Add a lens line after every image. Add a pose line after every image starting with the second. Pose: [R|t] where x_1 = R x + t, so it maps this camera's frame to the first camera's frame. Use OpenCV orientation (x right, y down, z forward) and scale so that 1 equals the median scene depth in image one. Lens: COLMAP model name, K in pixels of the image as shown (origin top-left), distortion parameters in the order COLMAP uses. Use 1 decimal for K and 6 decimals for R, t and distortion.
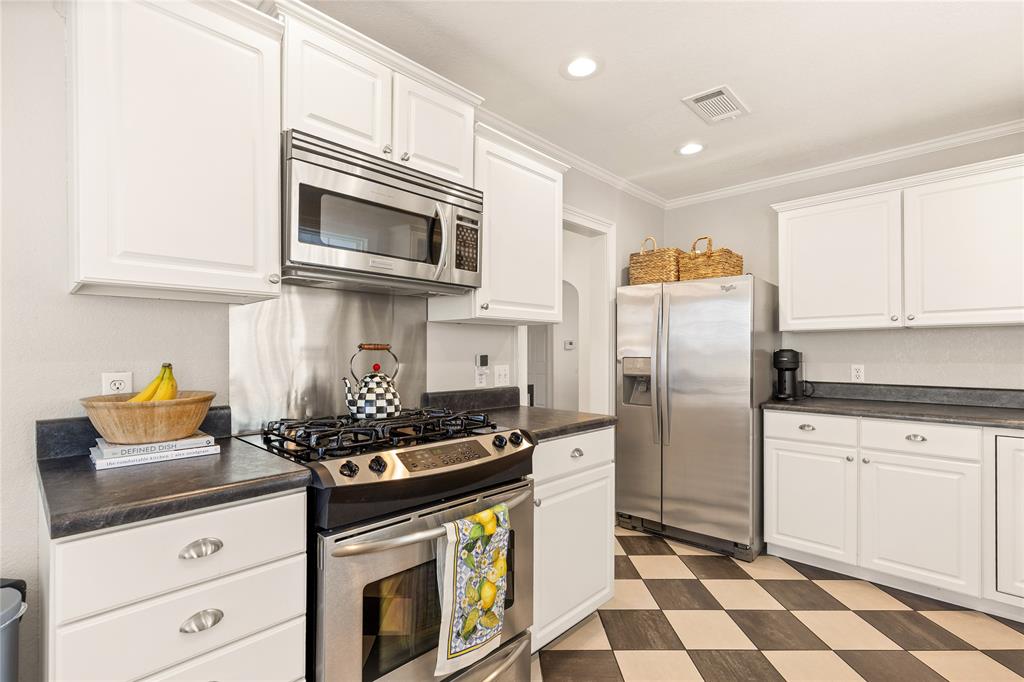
lens RADIAL K [[463.7, 0, 513.9], [0, 463.7, 347.9], [0, 0, 1]] dist [0.004702, 0.000316]
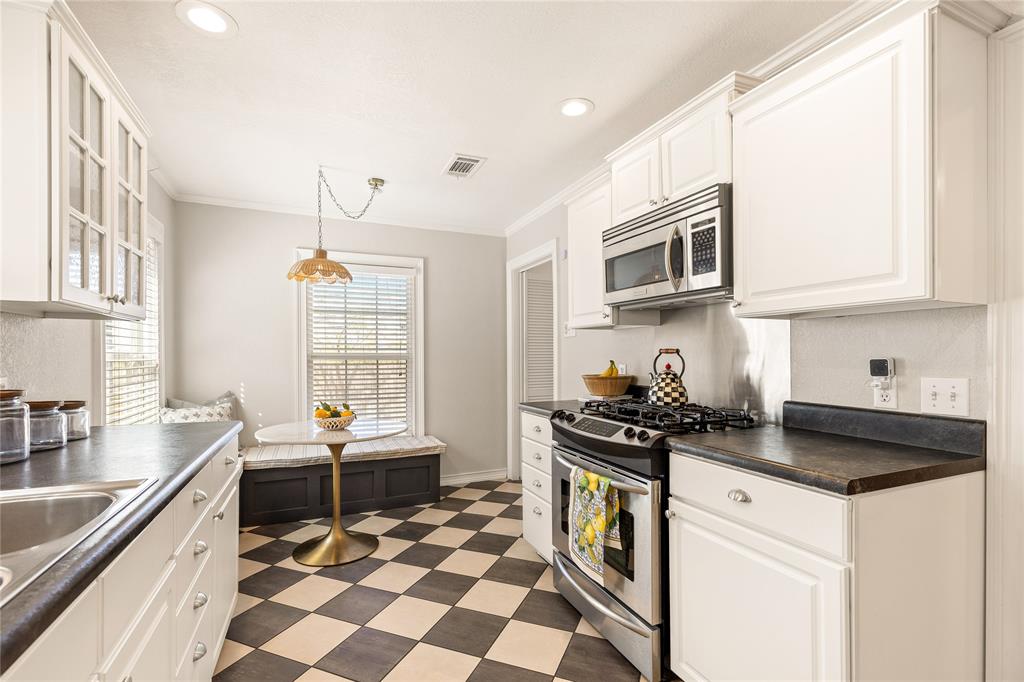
lens RADIAL K [[463.7, 0, 510.2], [0, 463.7, 354.6], [0, 0, 1]] dist [0.004702, 0.000316]
pose [[-0.376087, 0.002198, -0.926582, 1.257300], [0.010694, 0.999941, -0.001968, 0.006444], [0.926523, -0.010649, -0.376088, 1.265653]]
